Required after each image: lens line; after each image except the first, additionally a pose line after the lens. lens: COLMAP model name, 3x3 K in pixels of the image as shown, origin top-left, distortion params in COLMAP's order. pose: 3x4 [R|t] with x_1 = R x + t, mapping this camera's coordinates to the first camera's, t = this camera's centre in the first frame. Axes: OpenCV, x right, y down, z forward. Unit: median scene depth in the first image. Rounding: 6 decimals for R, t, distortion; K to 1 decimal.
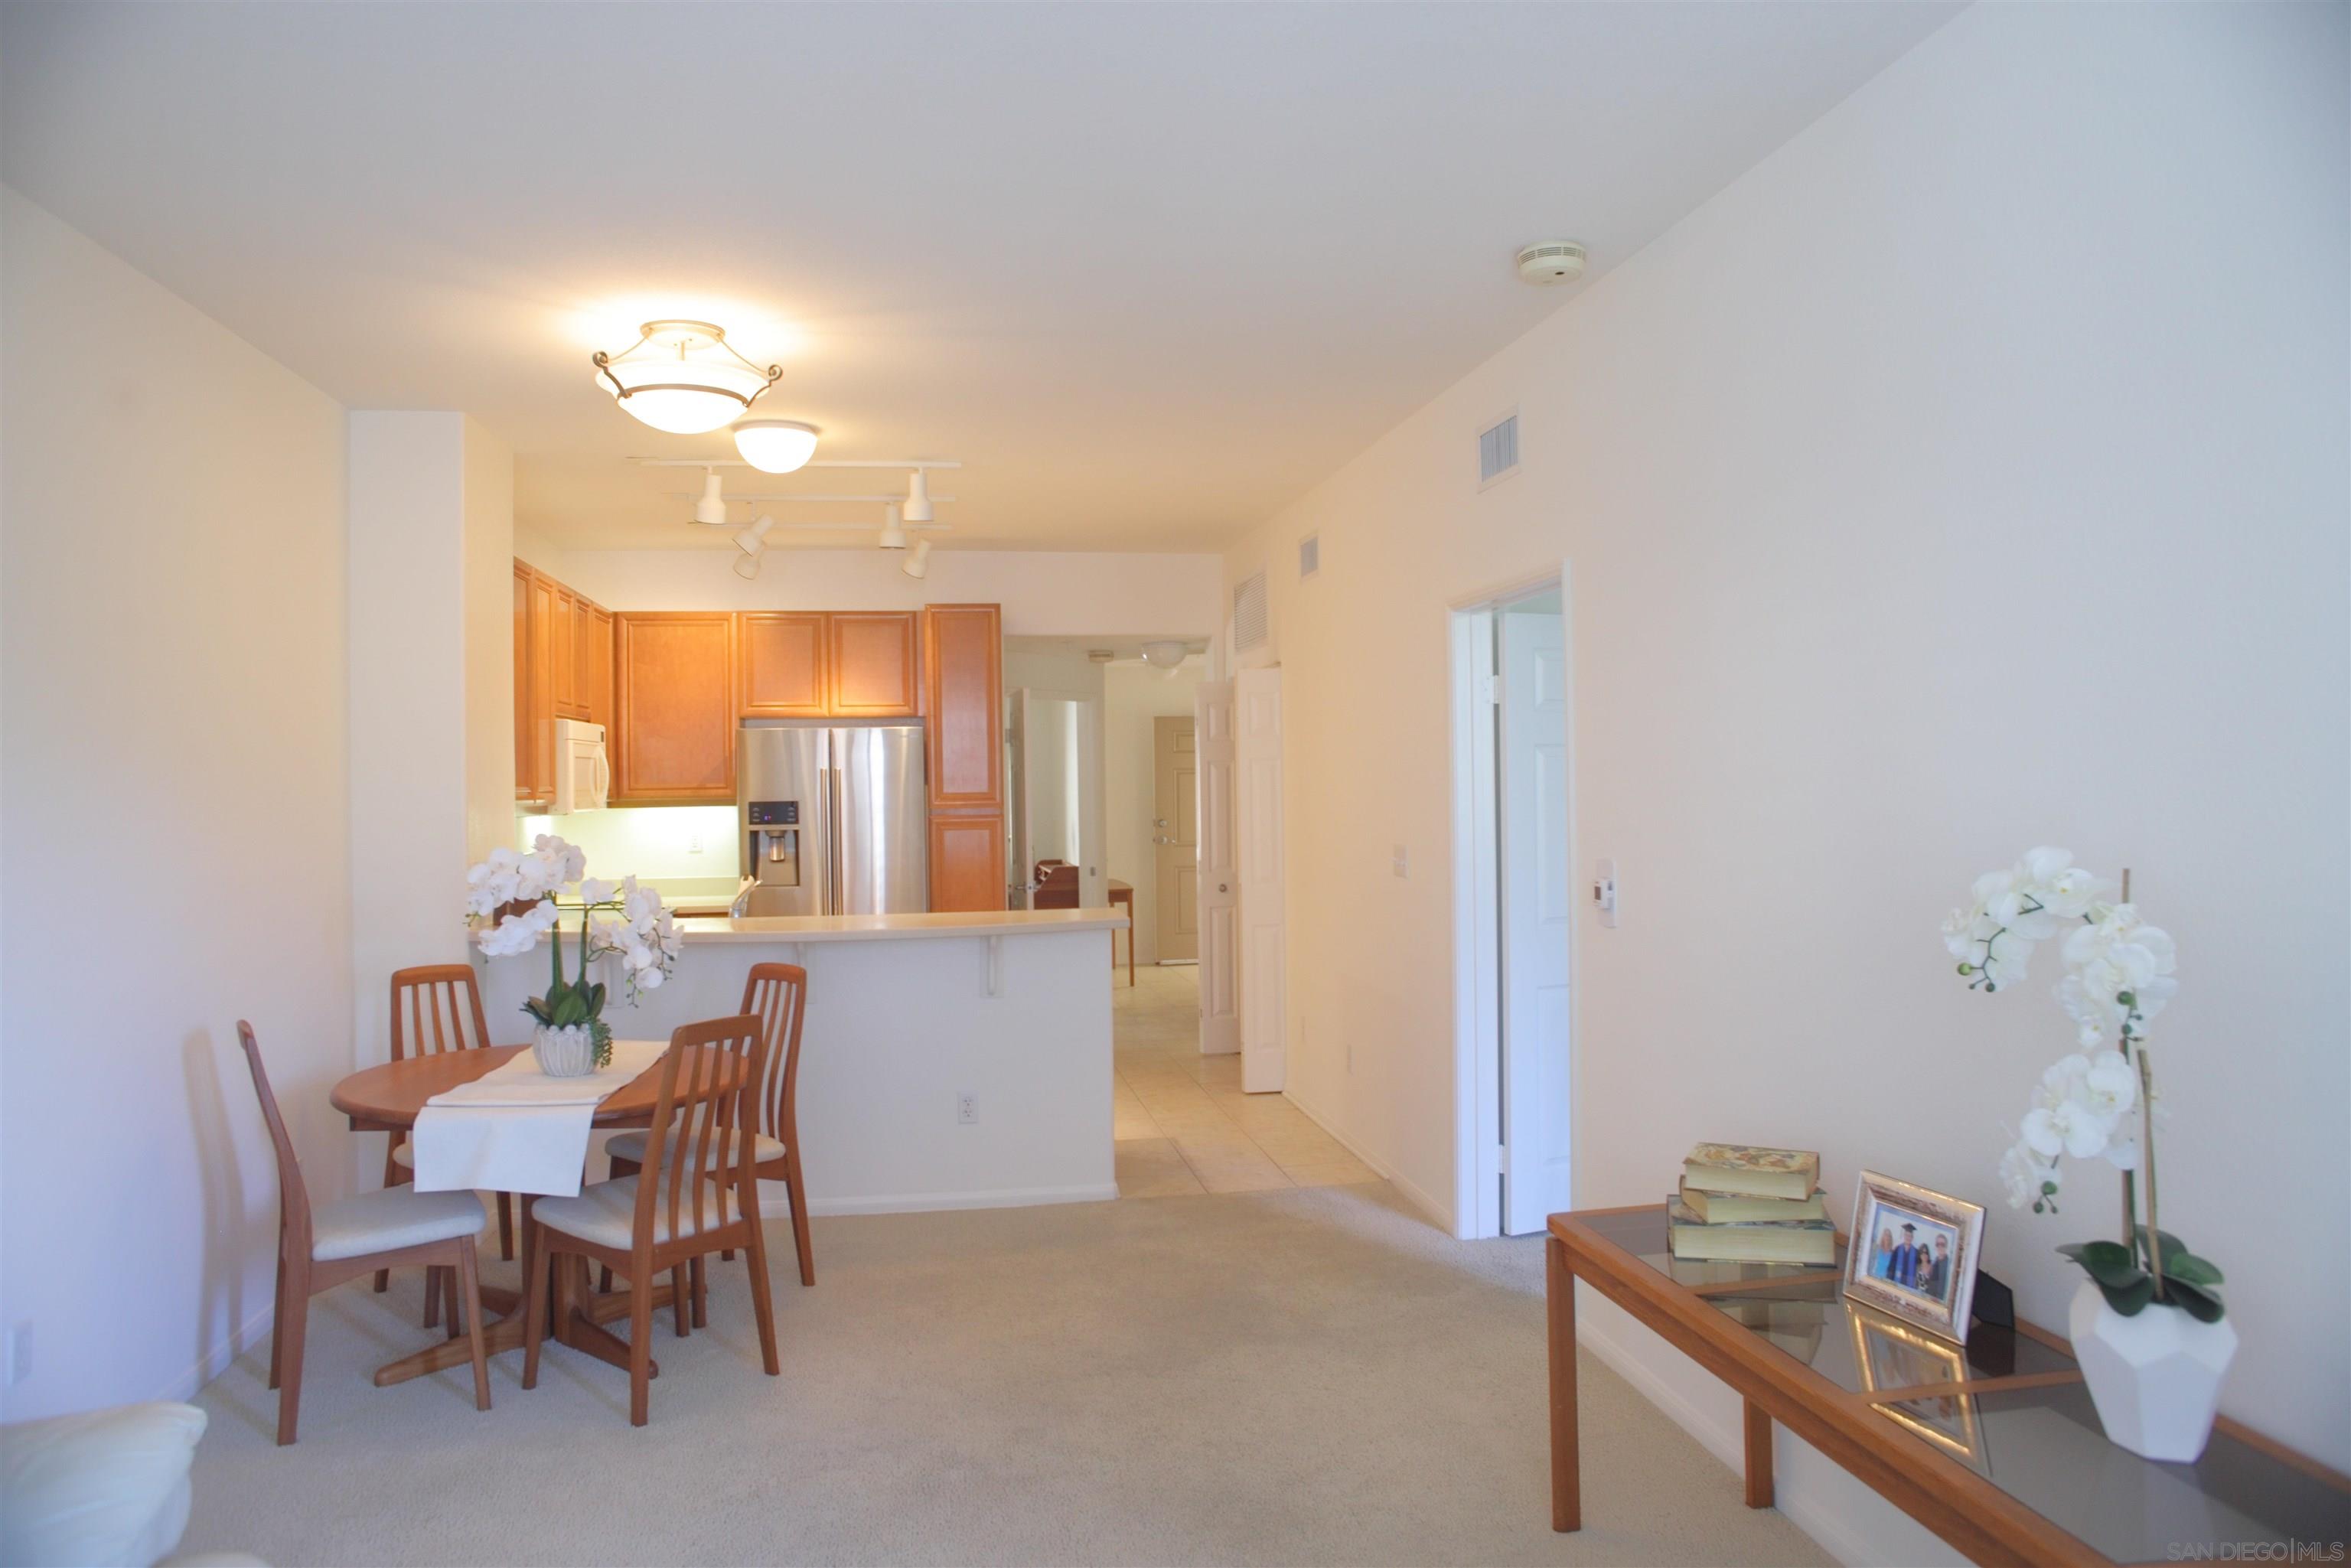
lens RADIAL K [[1560.2, 0, 1175.0], [0, 1560.2, 774.8], [0, 0, 1]] dist [-0.096041, 0.093592]
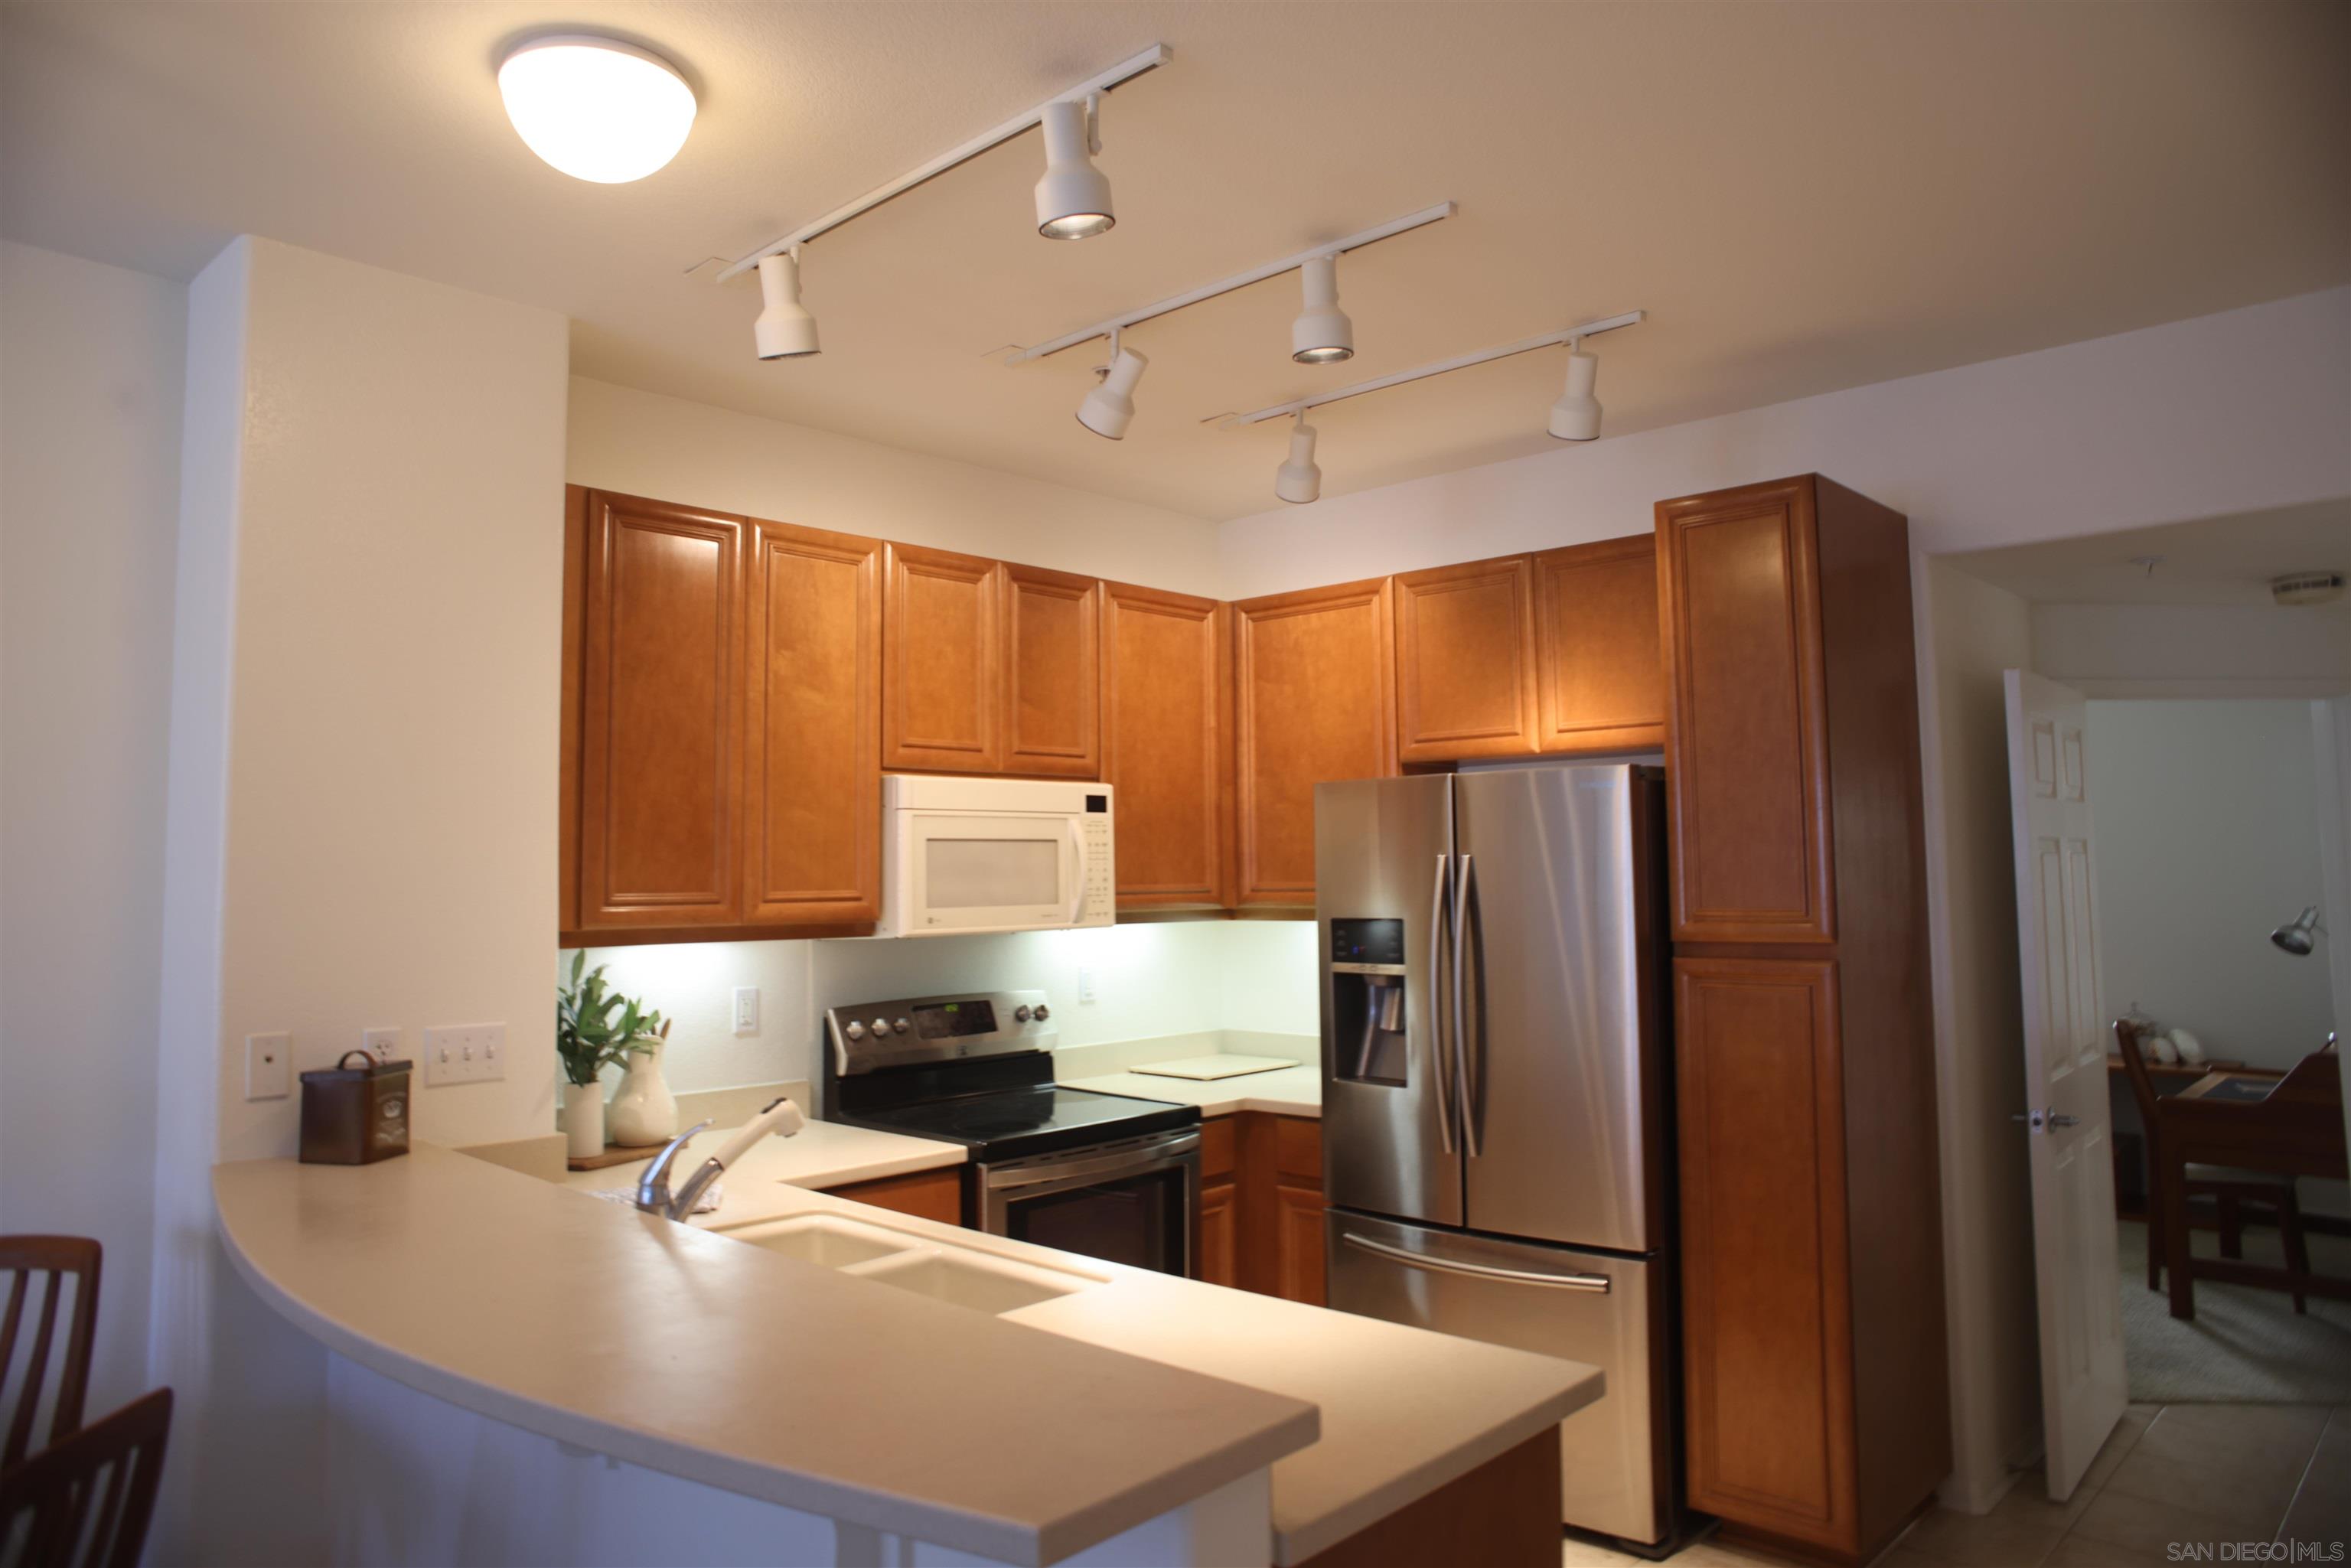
lens RADIAL K [[1560.2, 0, 1175.0], [0, 1560.2, 774.8], [0, 0, 1]] dist [-0.096041, 0.093592]
pose [[0.613012, -0.048378, -0.788591, 0.115983], [0.004124, 0.998306, -0.058038, -0.000749], [0.790062, 0.032325, 0.612173, 0.628287]]
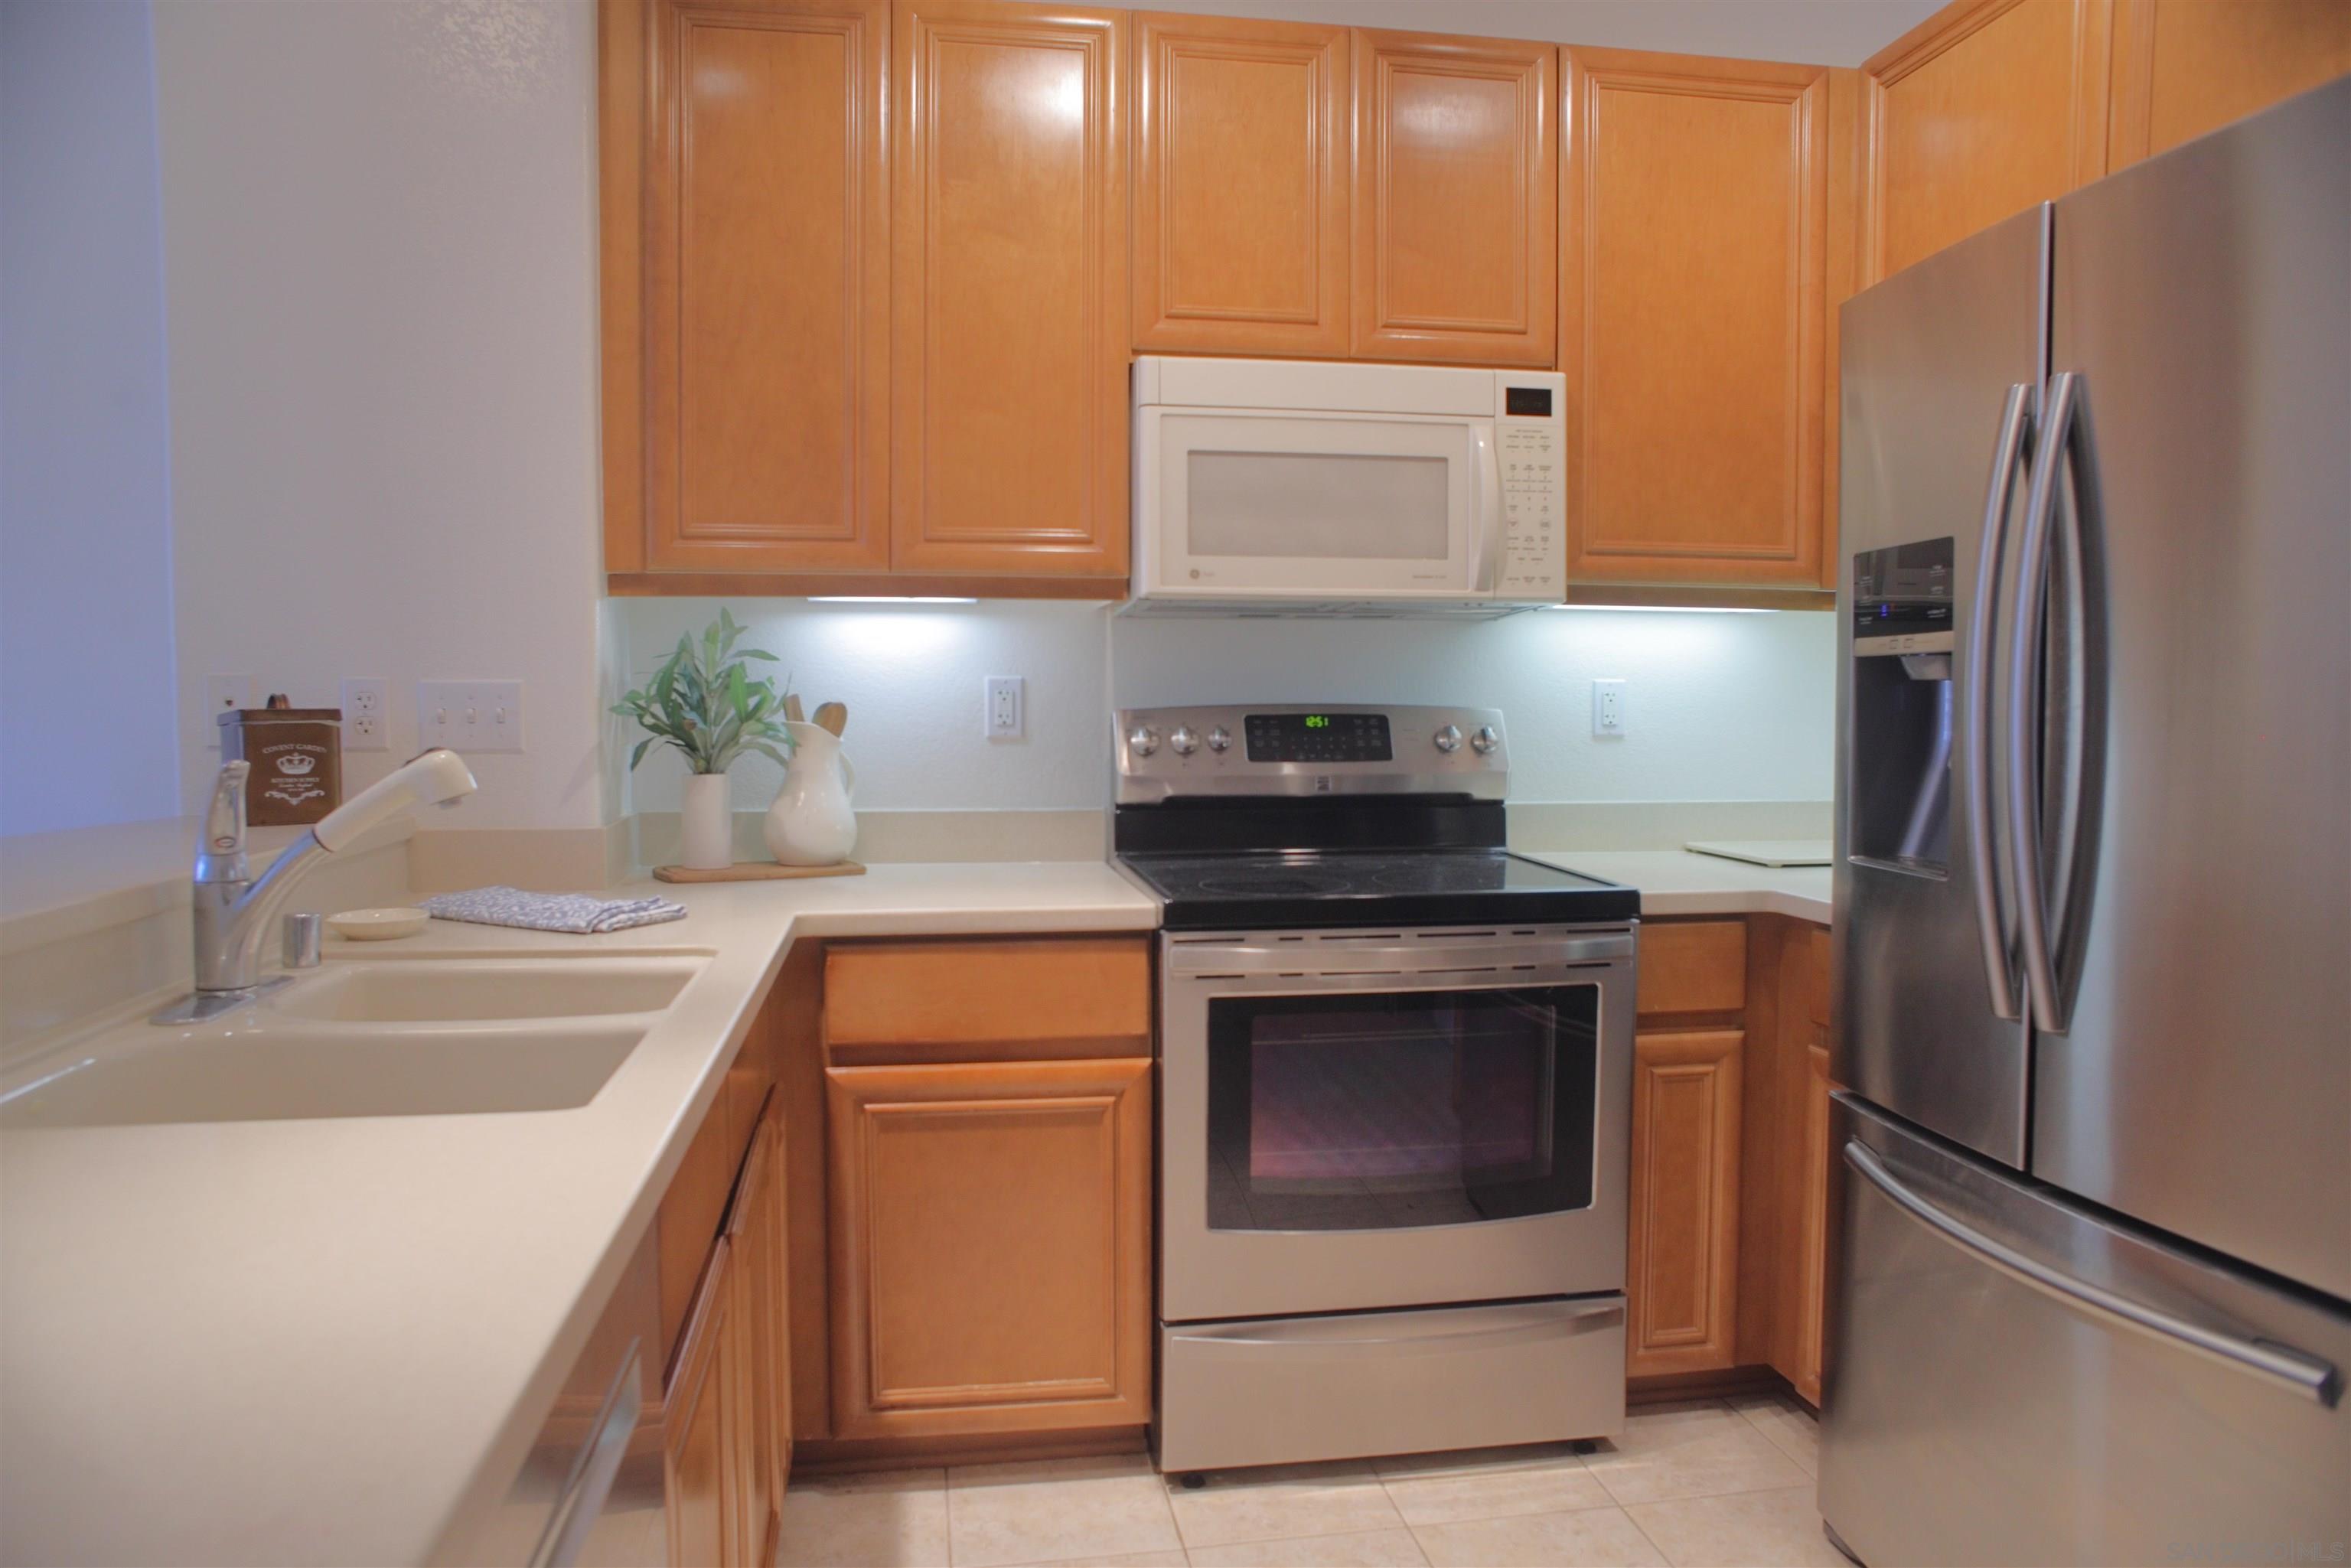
lens RADIAL K [[1560.2, 0, 1175.0], [0, 1560.2, 774.8], [0, 0, 1]] dist [-0.096041, 0.093592]
pose [[-0.004789, 0.054343, -0.998511, 0.002048], [-0.002503, 0.998519, 0.054355, 0.043147], [0.999985, 0.002760, -0.004646, 0.880709]]
